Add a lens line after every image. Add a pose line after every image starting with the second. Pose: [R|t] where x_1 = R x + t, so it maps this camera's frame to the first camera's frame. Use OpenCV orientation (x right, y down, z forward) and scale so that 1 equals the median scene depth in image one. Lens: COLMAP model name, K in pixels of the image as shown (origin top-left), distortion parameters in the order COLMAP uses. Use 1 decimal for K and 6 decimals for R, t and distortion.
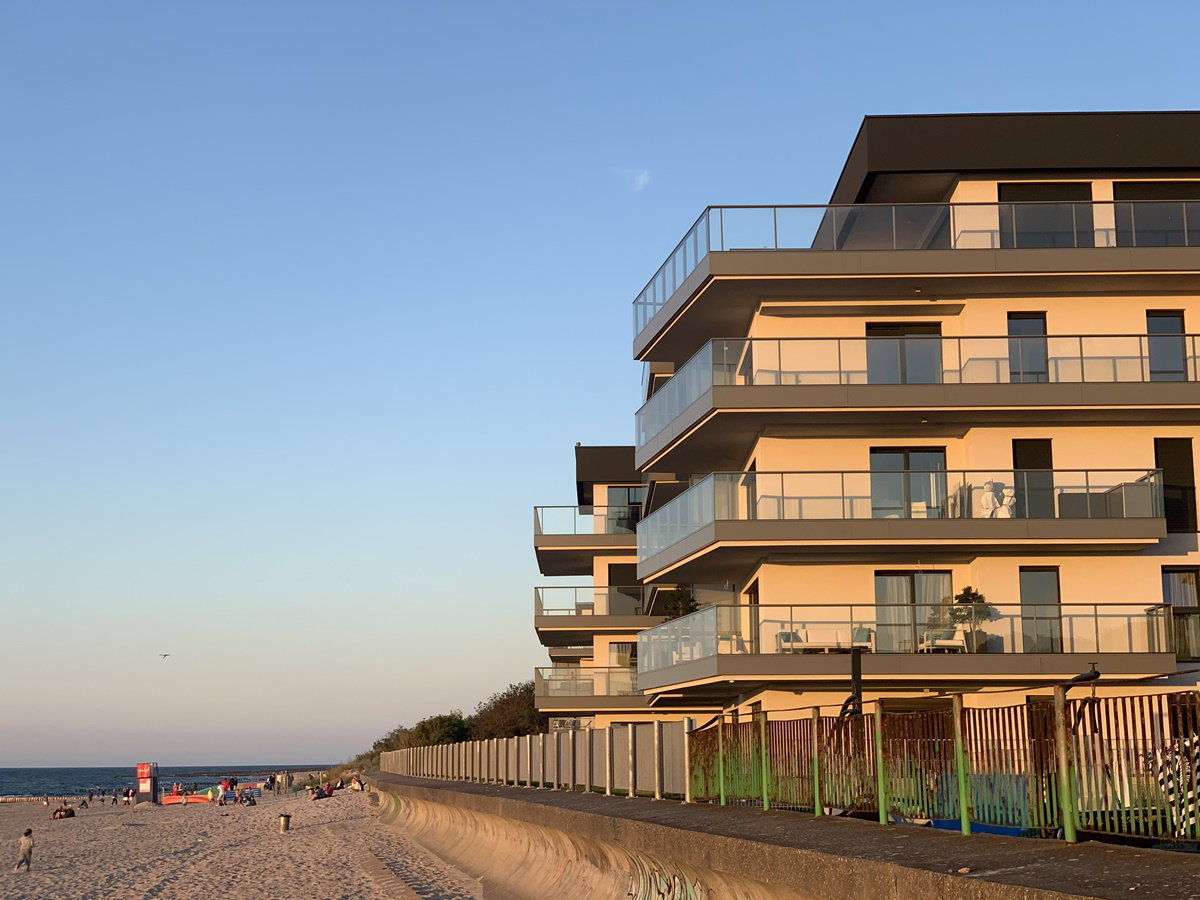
lens RADIAL K [[1818.1, 0, 600.0], [0, 1818.1, 450.0], [0, 0, 1]] dist [0.021320, -0.026735]
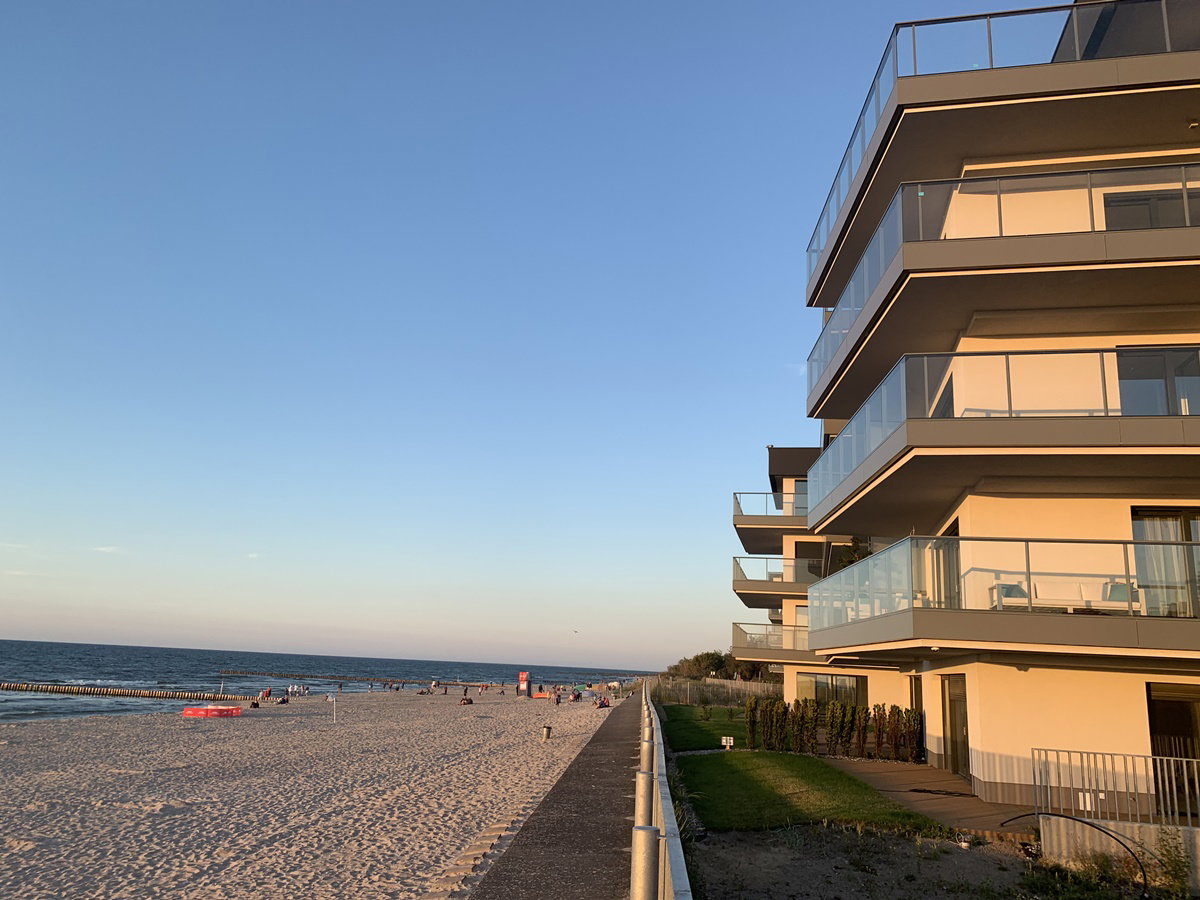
lens RADIAL K [[902.2, 0, 600.0], [0, 902.2, 450.0], [0, 0, 1]] dist [0.010608, 0.002282]
pose [[0.973443, 0.003752, -0.228900, 0.021424], [-0.020161, 0.997386, -0.069389, 0.062565], [0.228041, 0.072161, 0.970974, 0.504231]]
